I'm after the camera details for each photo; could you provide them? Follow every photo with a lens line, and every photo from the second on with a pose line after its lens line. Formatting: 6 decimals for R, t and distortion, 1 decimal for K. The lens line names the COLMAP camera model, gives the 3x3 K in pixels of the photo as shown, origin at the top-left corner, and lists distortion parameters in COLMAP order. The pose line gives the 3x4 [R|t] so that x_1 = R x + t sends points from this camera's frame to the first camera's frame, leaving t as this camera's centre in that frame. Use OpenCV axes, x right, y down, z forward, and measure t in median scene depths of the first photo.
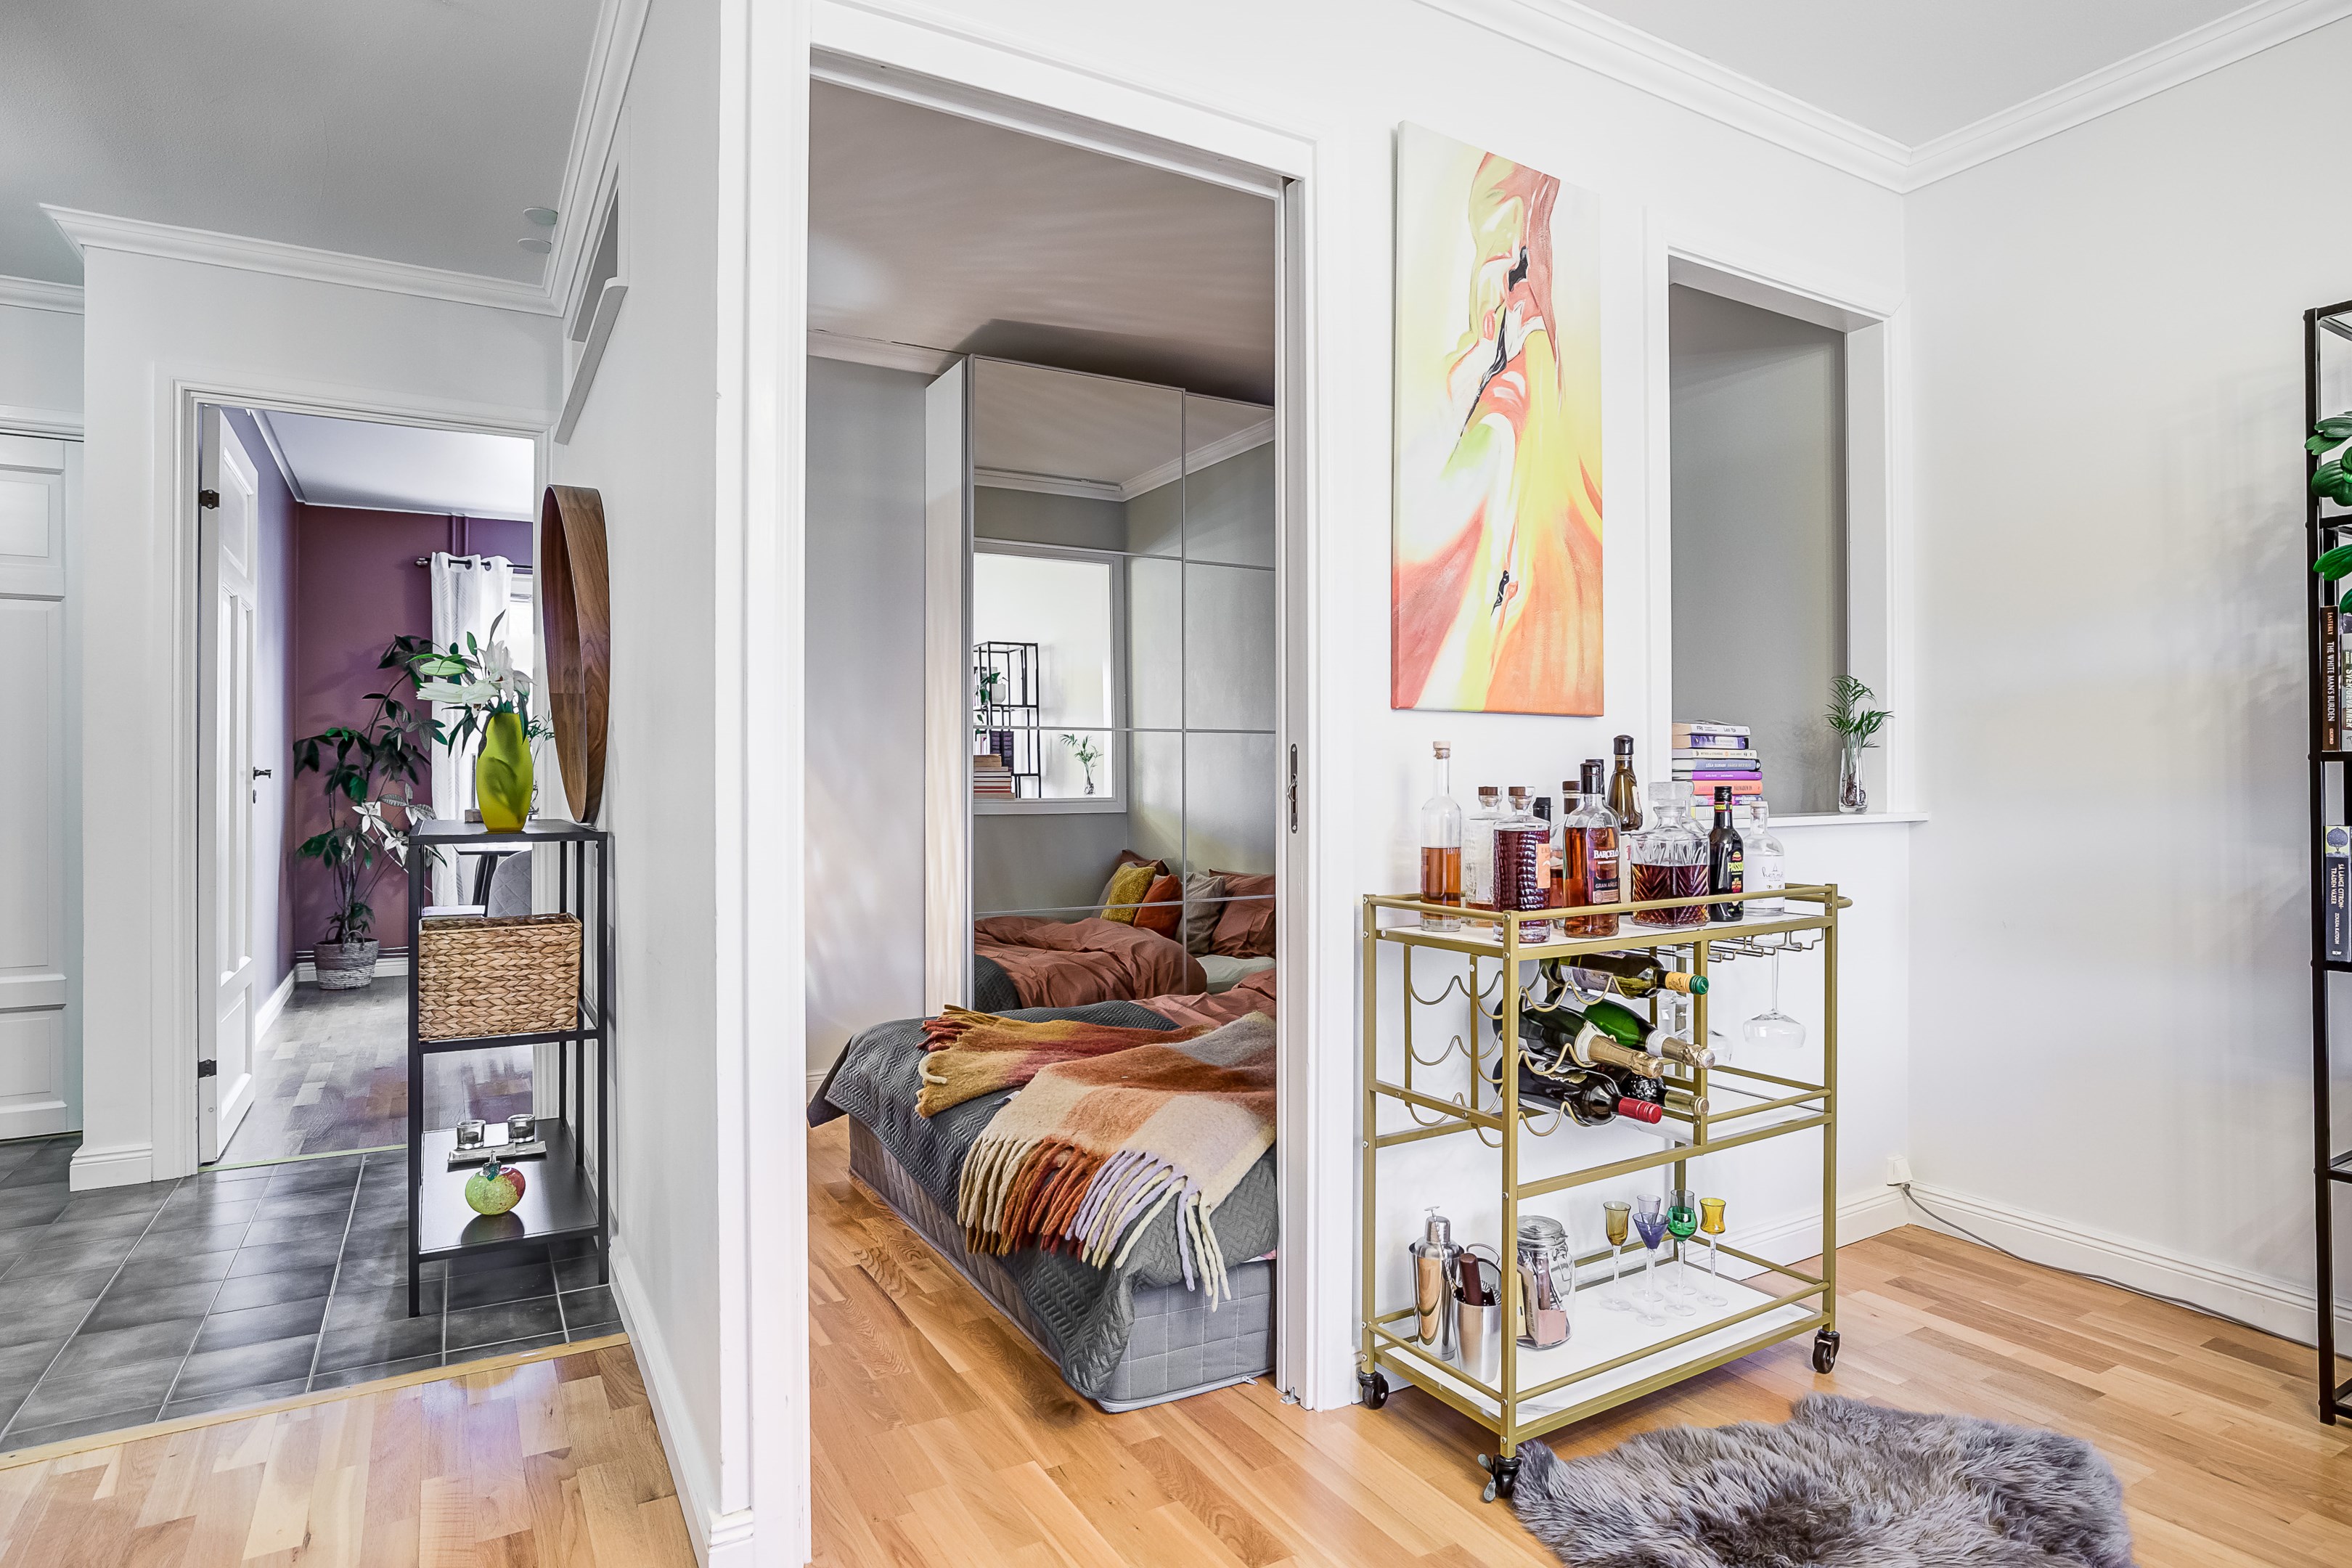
lens RADIAL K [[1295.1, 0, 1176.0], [0, 1295.1, 784.0], [0, 0, 1]] dist [-0.063995, 0.044097]
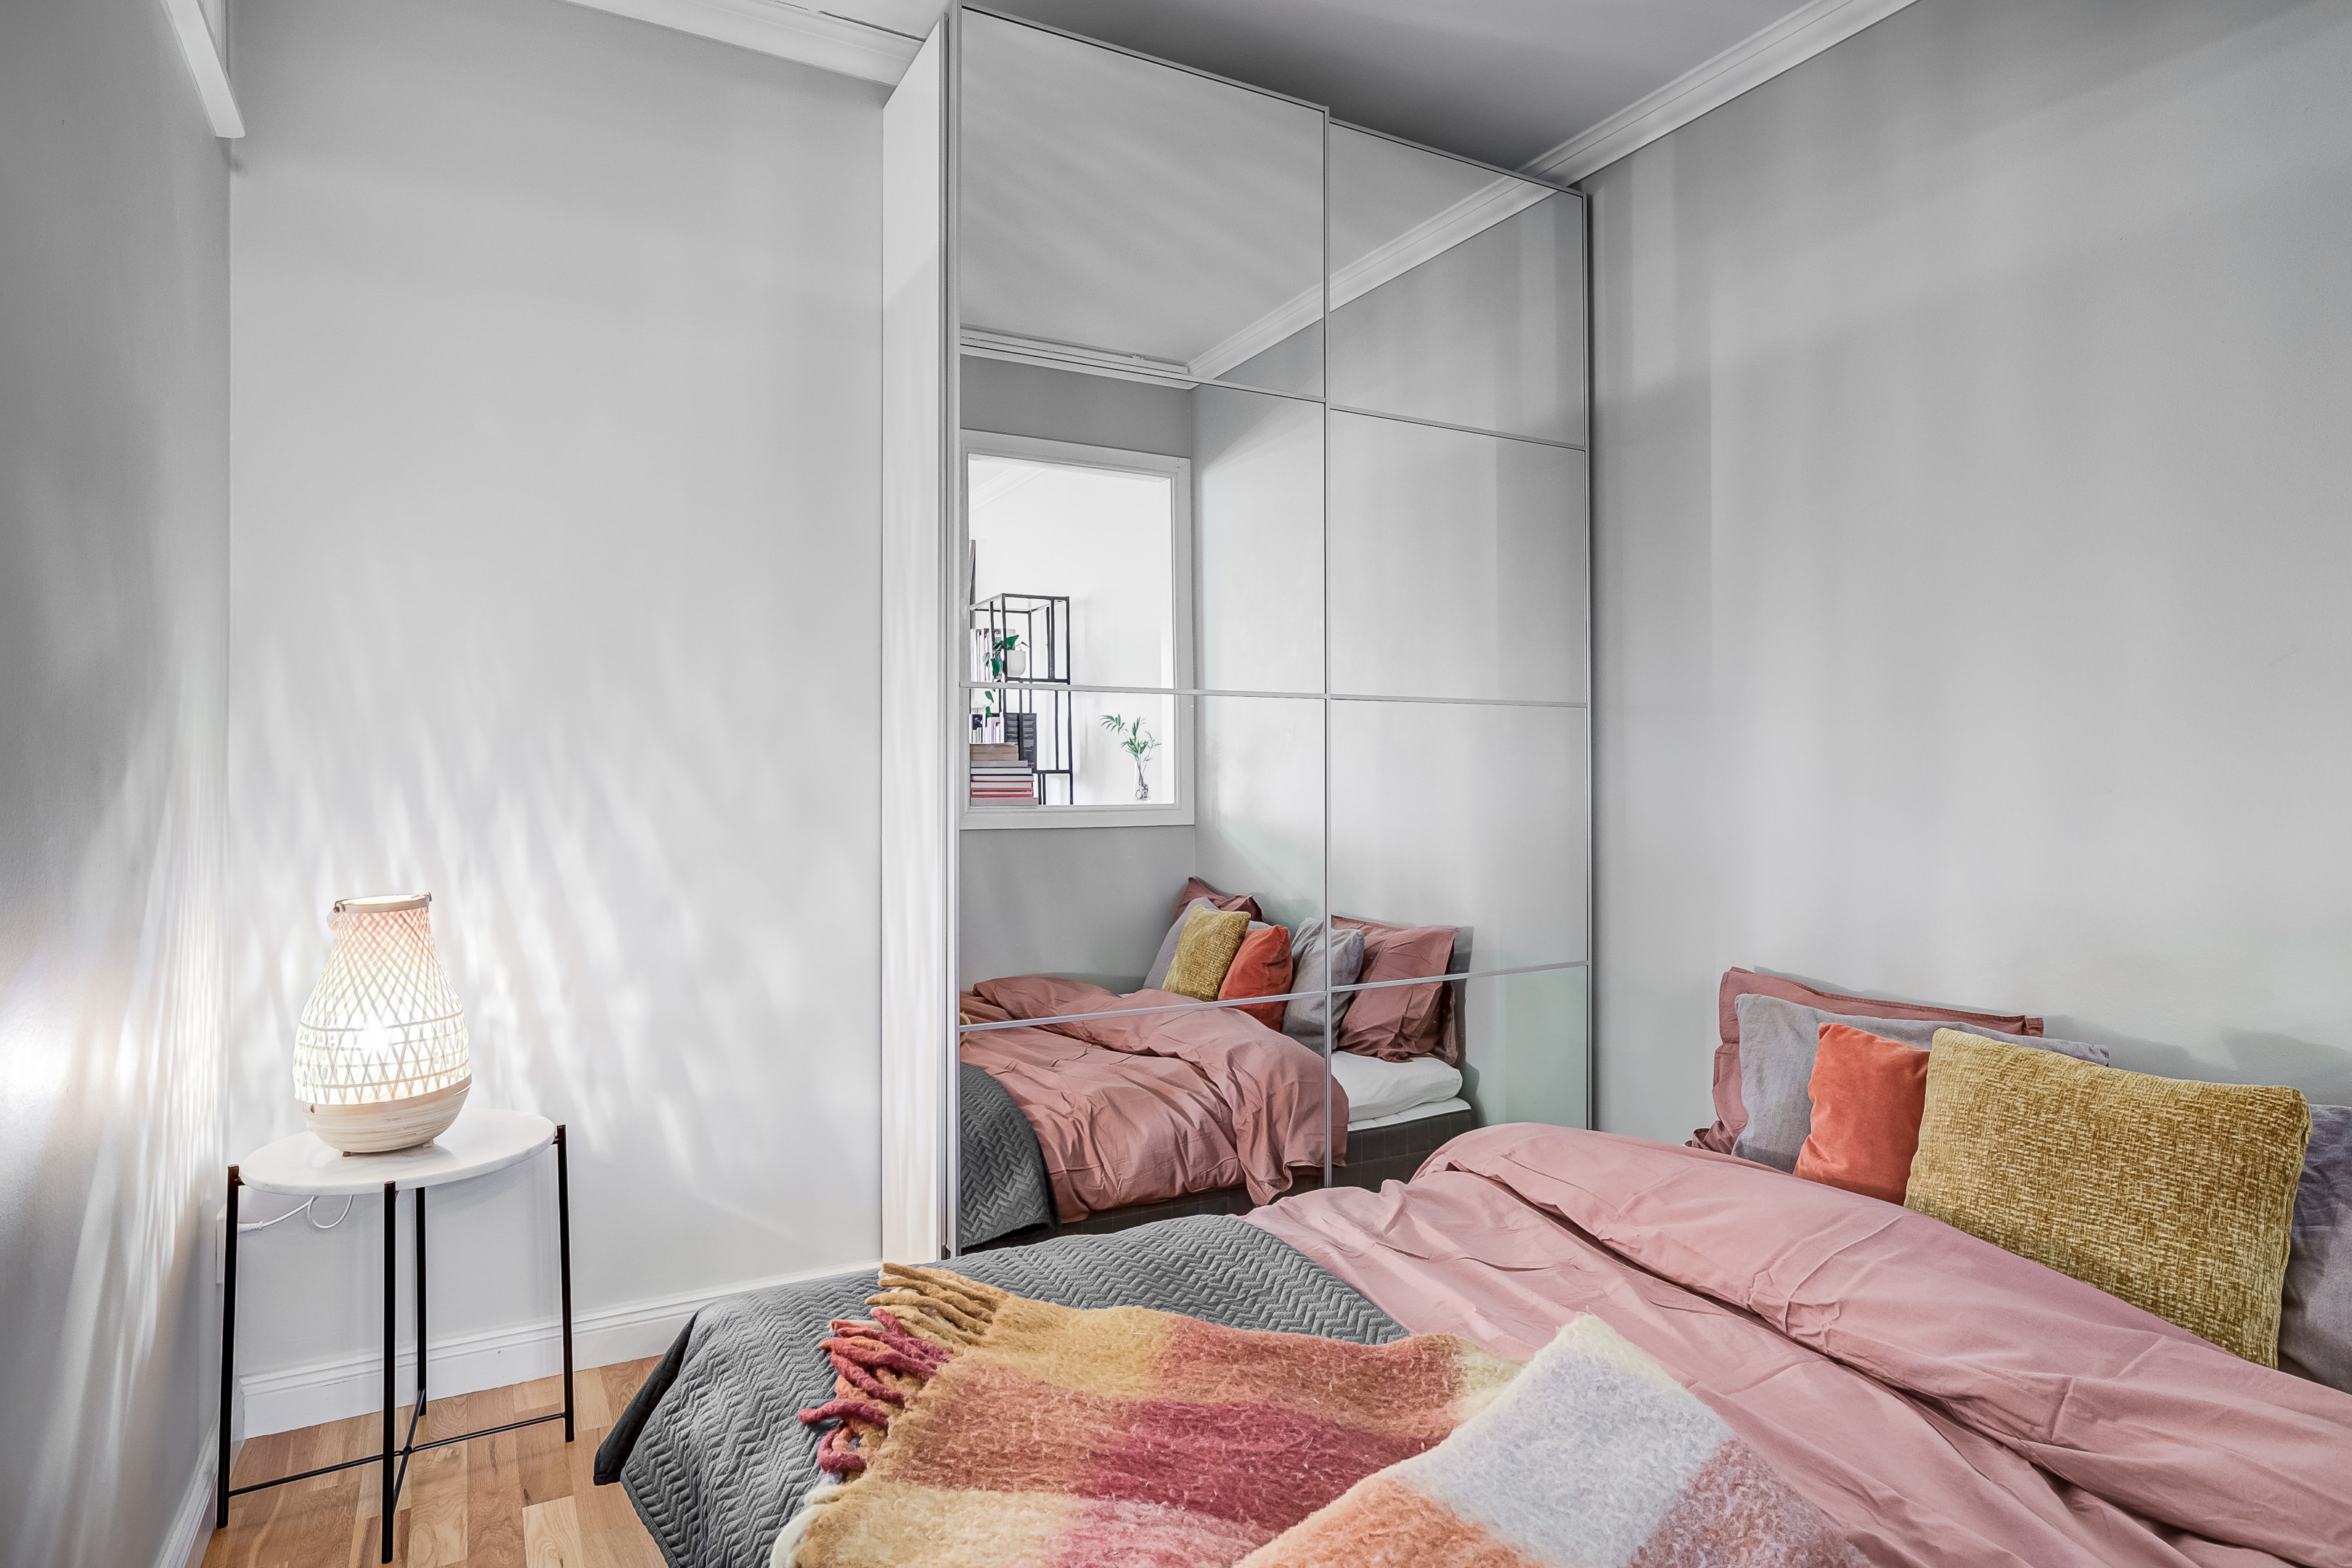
lens RADIAL K [[1282.4, 0, 1176.0], [0, 1282.4, 784.0], [0, 0, 1]] dist [-0.002610, -0.000307]
pose [[0.999849, 0.001932, -0.017250, -0.036343], [-0.001894, 0.999996, 0.002241, -0.002131], [0.017254, -0.002208, 0.999849, 0.296858]]
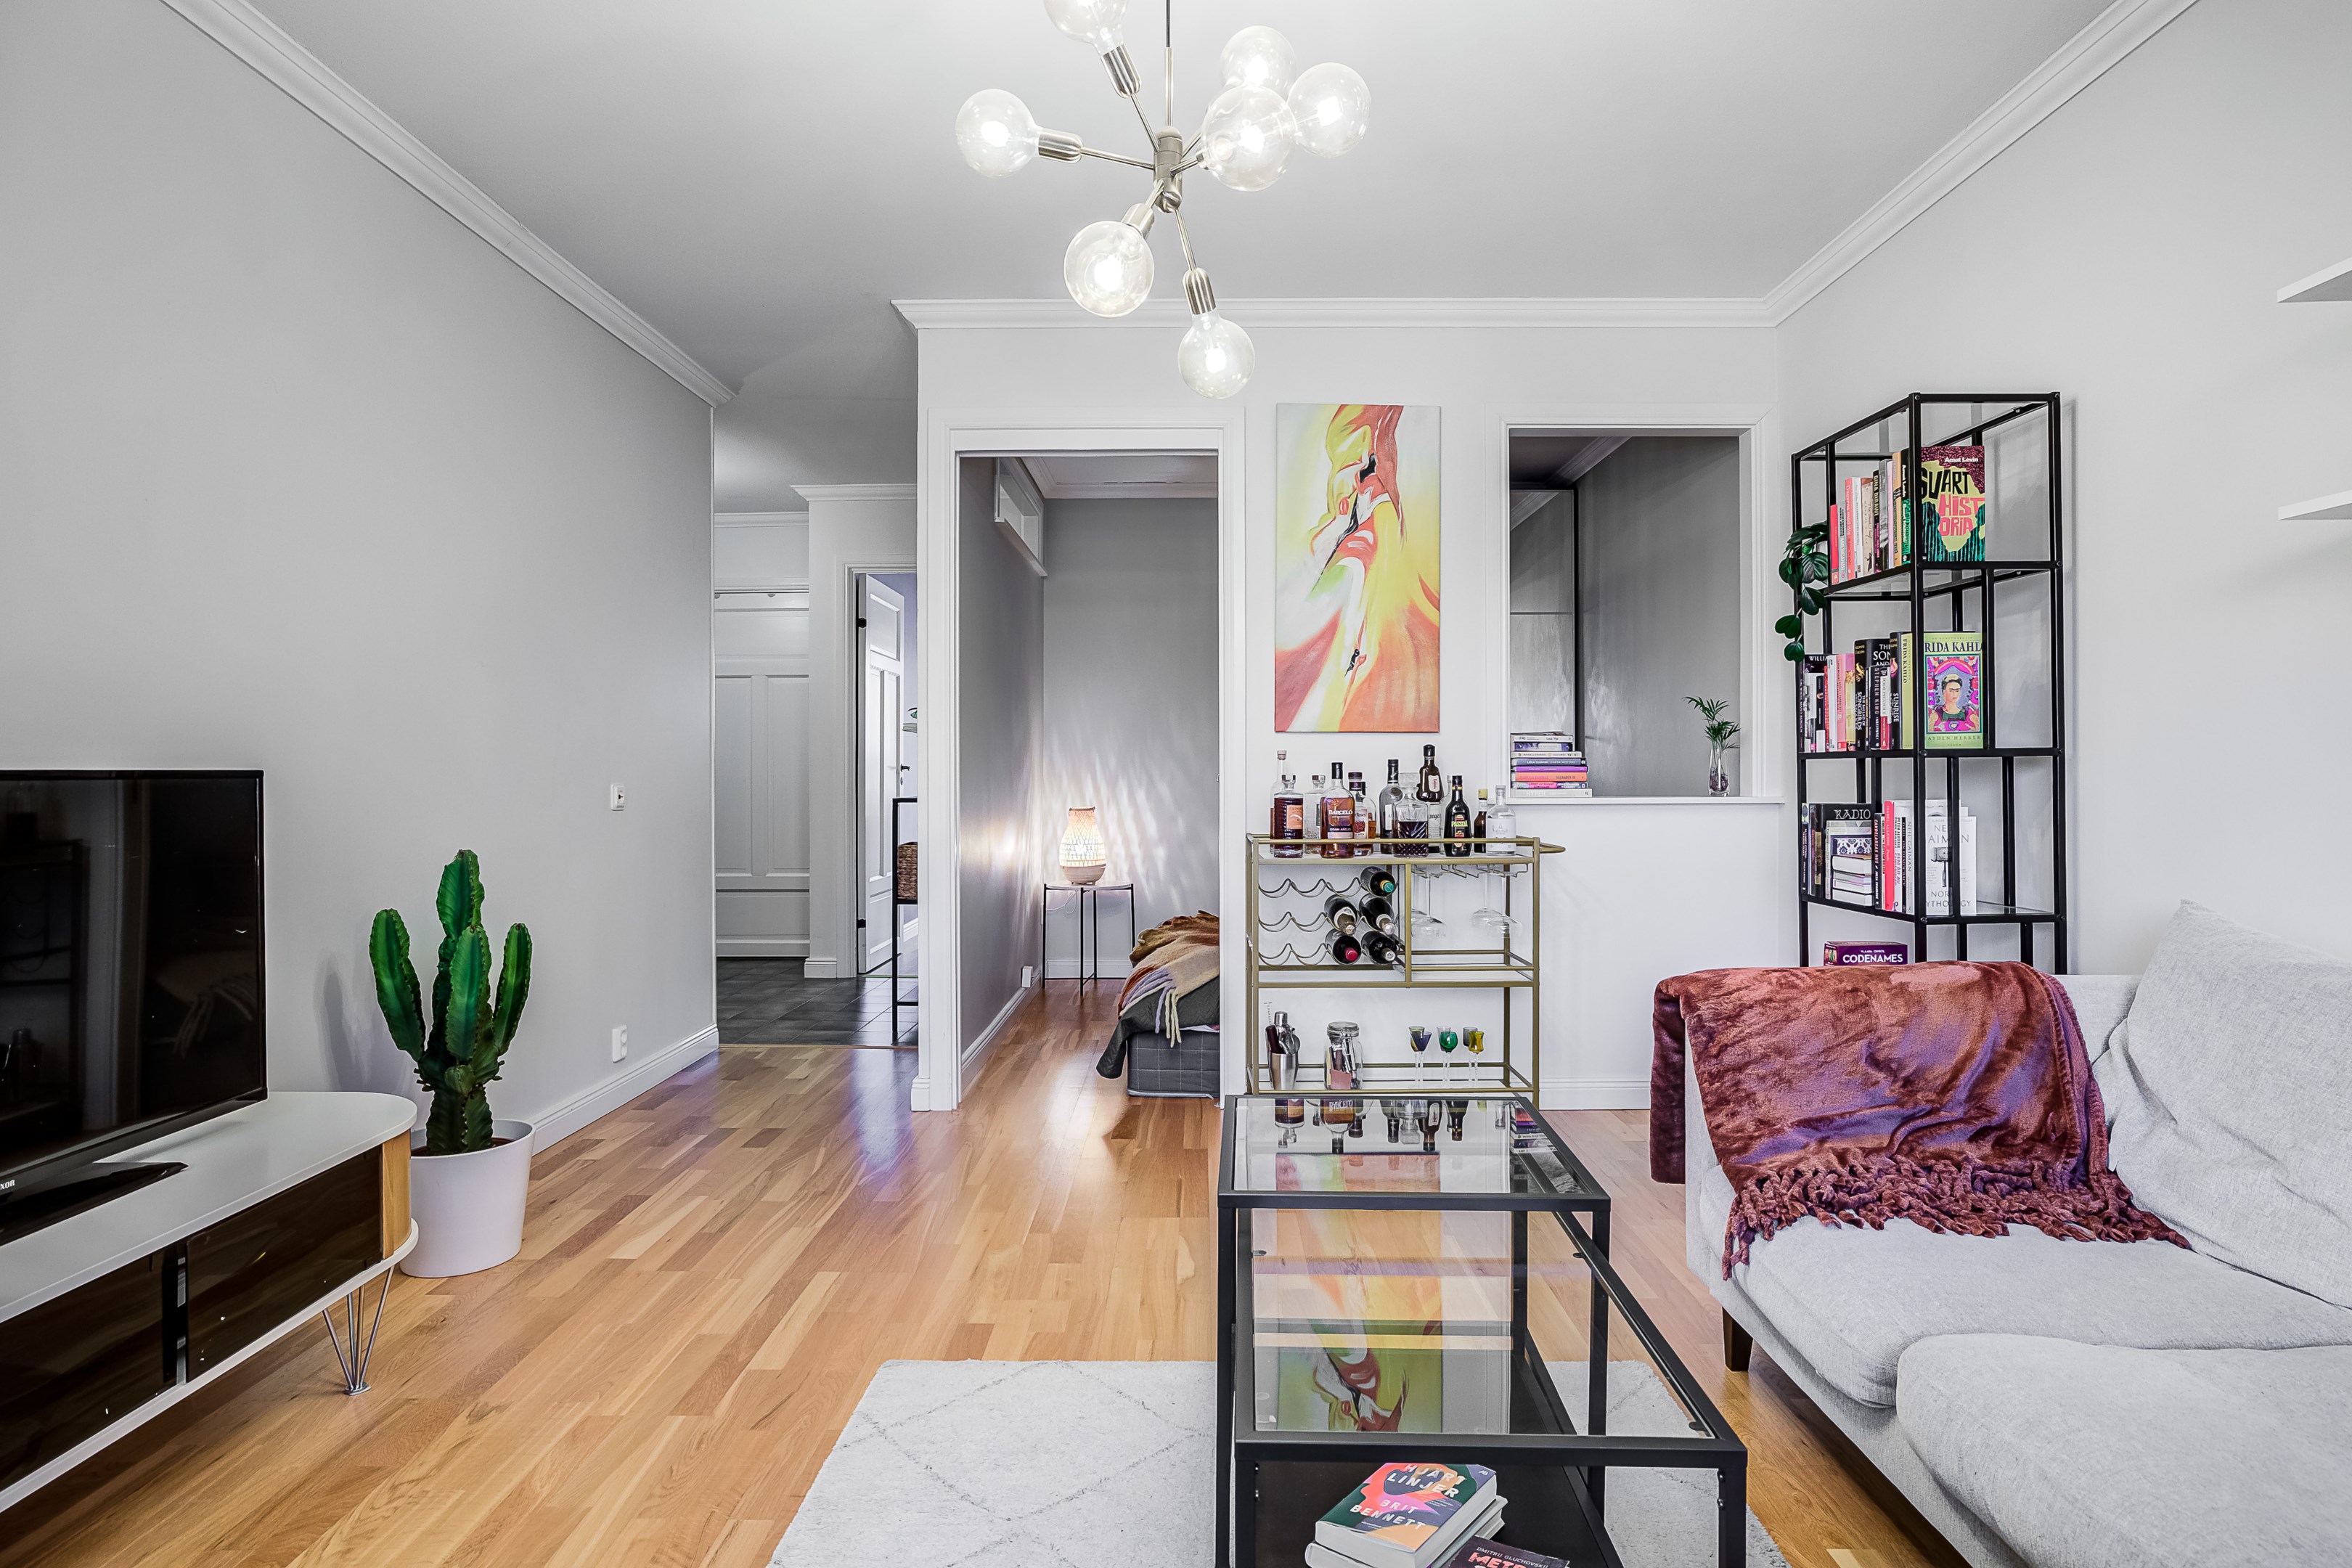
lens RADIAL K [[1268.0, 0, 1176.0], [0, 1268.0, 784.0], [0, 0, 1]] dist [-0.028192, 0.025490]
pose [[0.856404, 0.005257, -0.516280, 0.341955], [-0.001600, 0.999970, 0.007529, 0.000452], [0.516304, -0.005622, 0.856387, -0.209696]]
